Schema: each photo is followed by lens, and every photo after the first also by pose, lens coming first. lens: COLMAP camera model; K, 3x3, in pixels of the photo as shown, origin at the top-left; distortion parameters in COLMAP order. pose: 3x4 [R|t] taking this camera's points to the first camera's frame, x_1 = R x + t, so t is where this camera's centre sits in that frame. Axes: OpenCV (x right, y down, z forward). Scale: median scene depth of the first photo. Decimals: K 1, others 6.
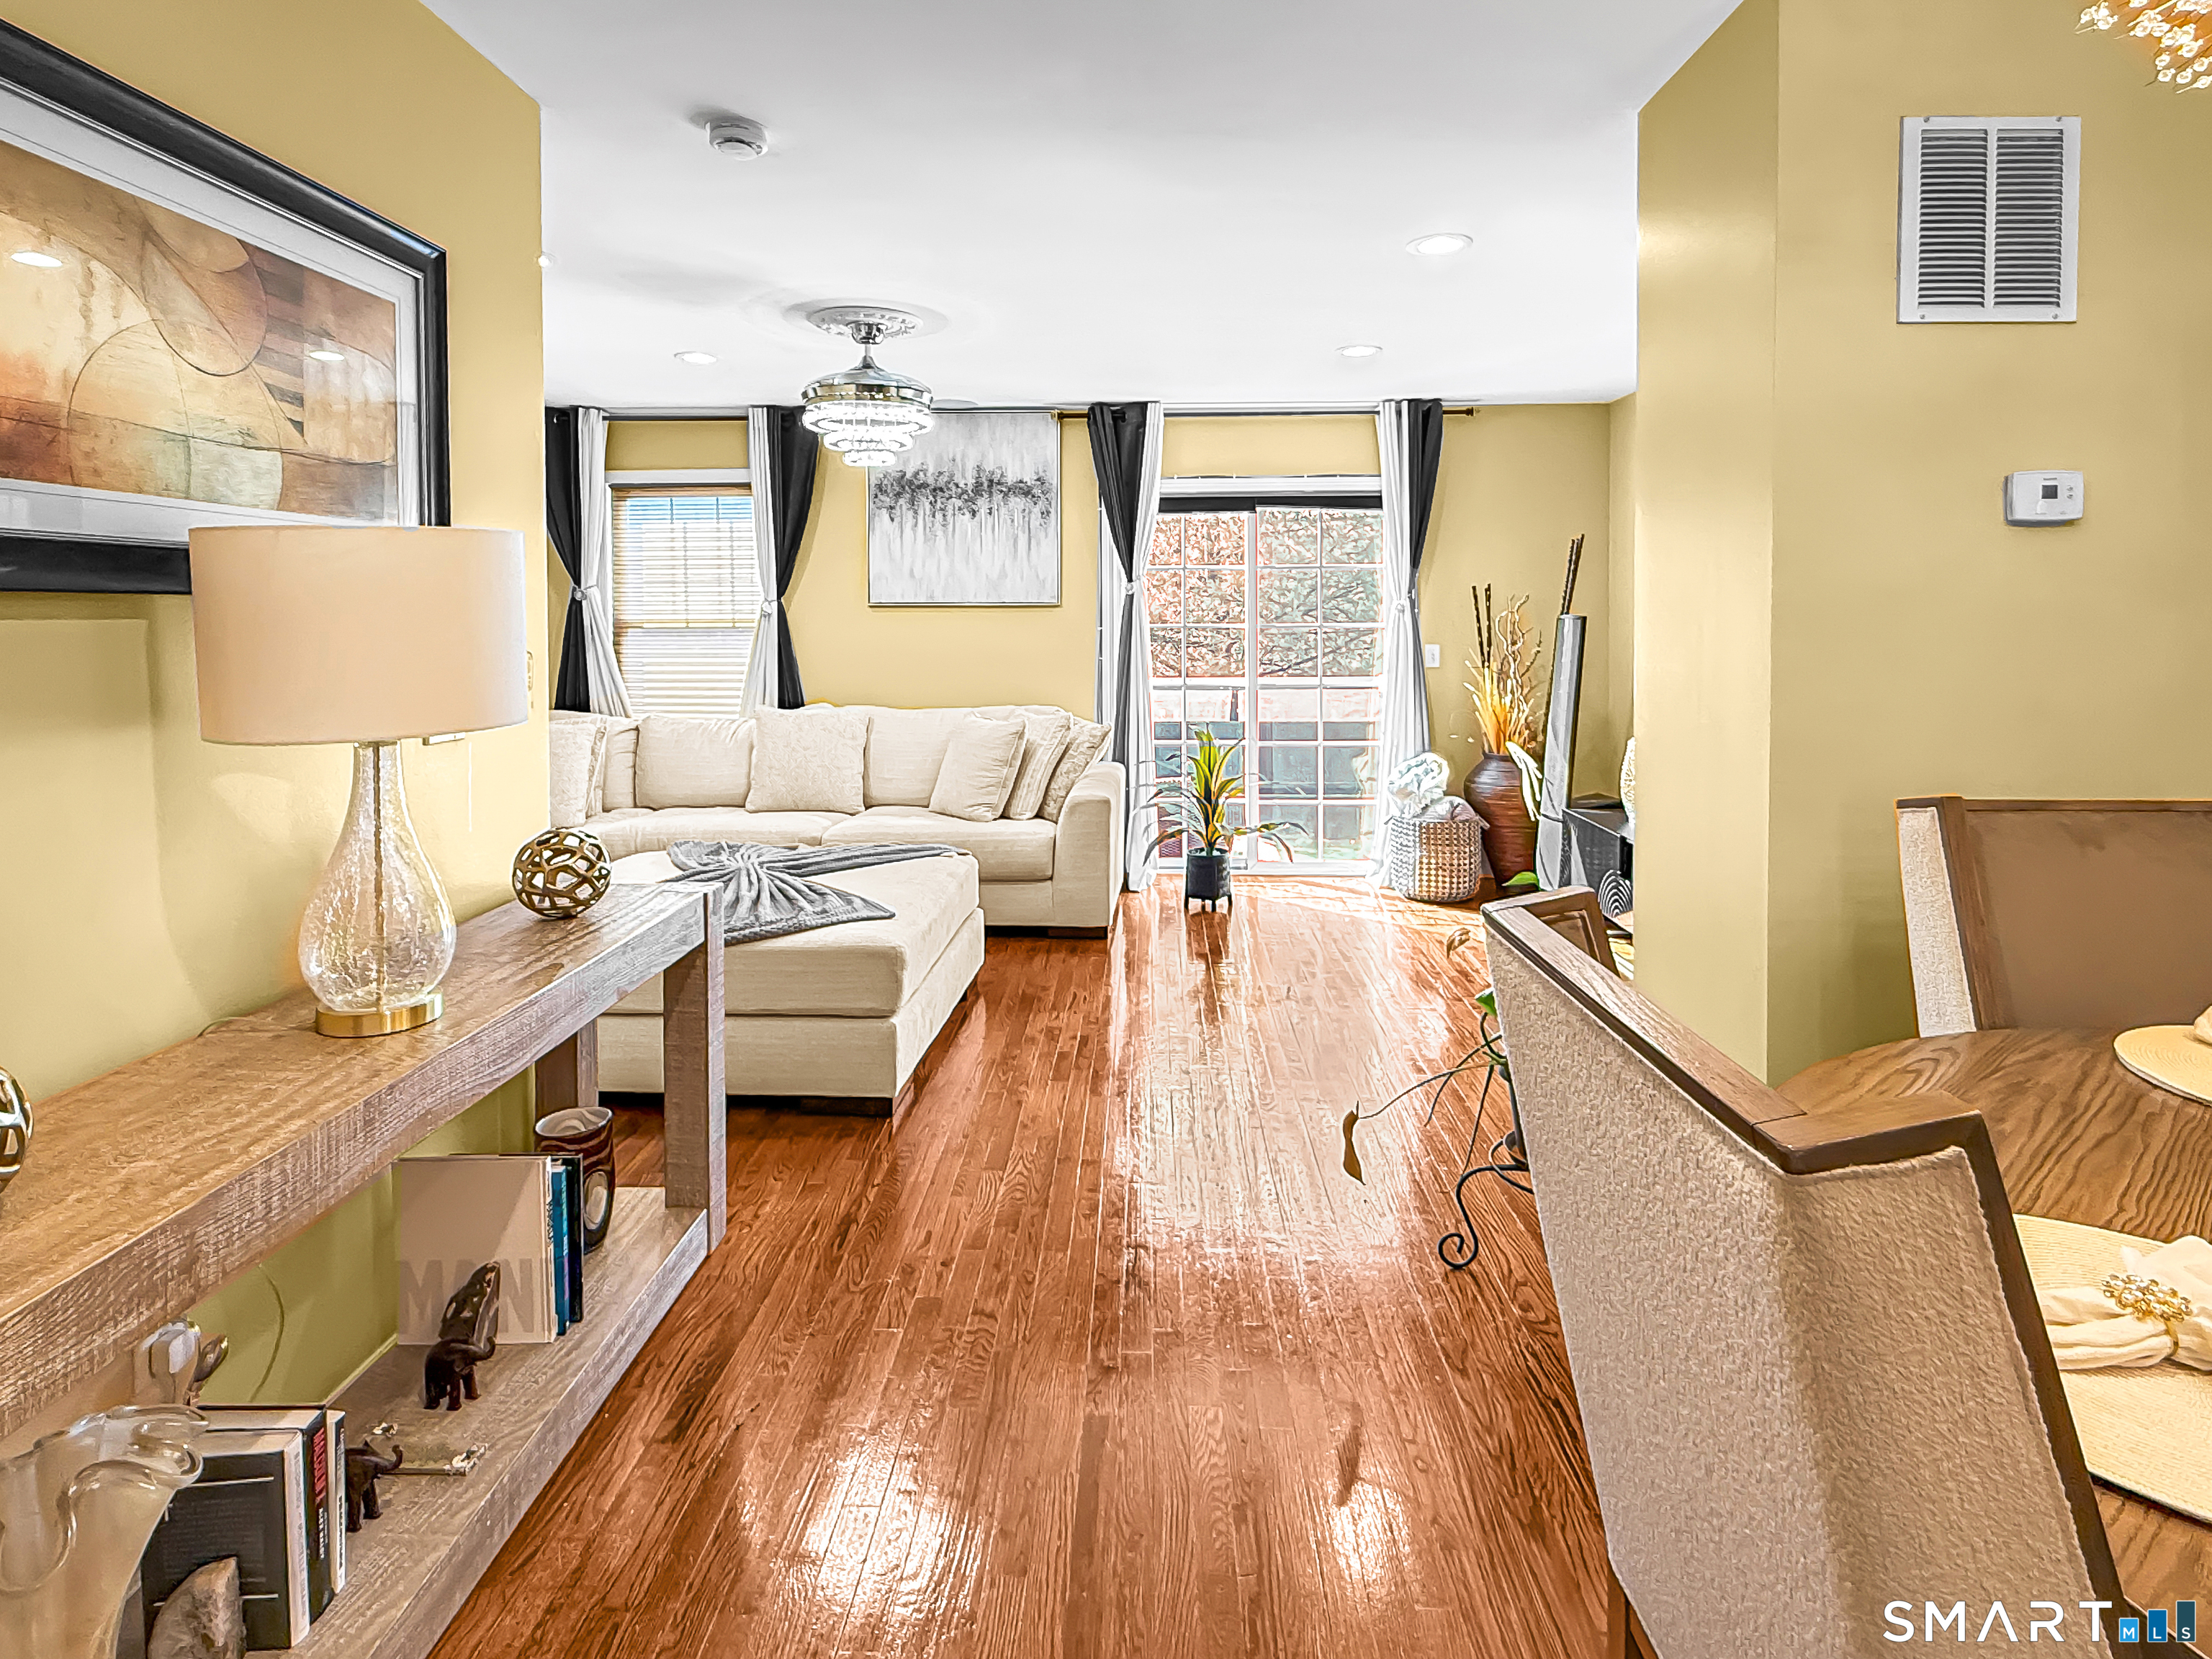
lens RADIAL K [[1129.4, 0, 1107.4], [0, 1129.4, 644.1], [0, 0, 1]] dist [-0.001553, 0.001170]
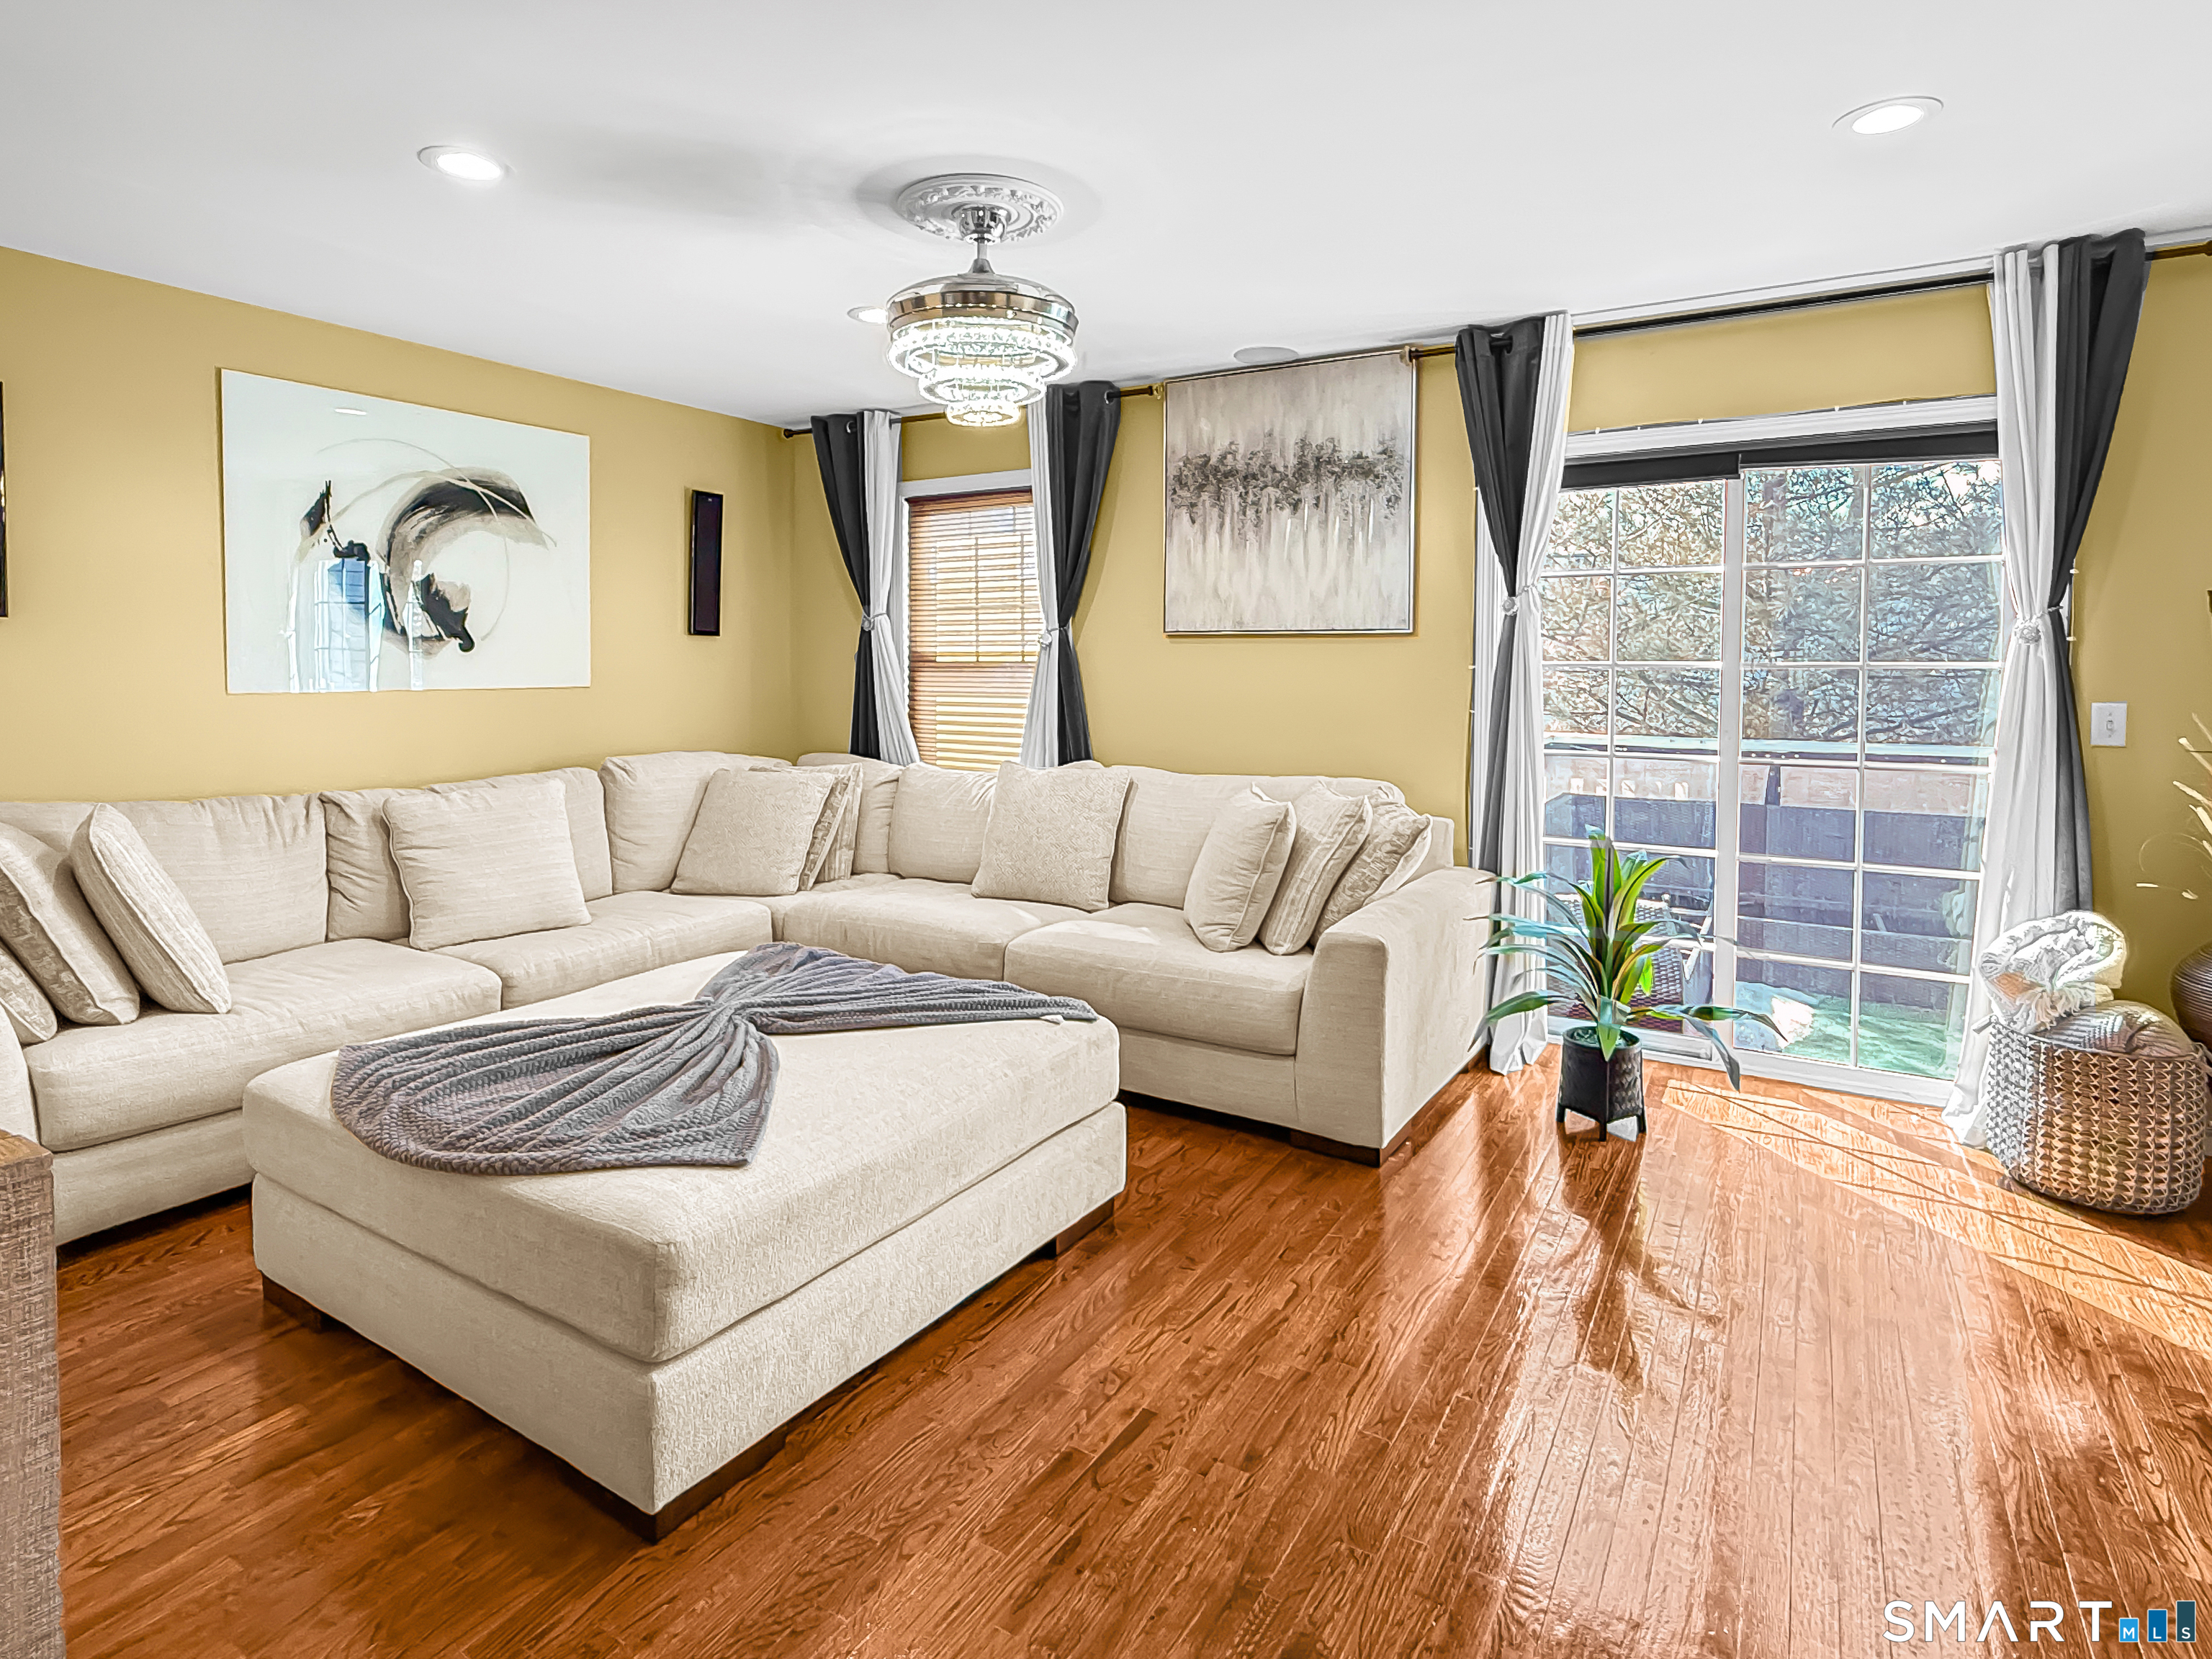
lens RADIAL K [[1133.6, 0, 1122.1], [0, 1133.6, 697.3], [0, 0, 1]] dist [0.001354, -0.002454]
pose [[0.881322, 0.021069, -0.472046, 0.153015], [-0.014538, 0.999742, 0.017478, -0.005266], [0.472292, -0.008541, 0.881401, 0.363404]]
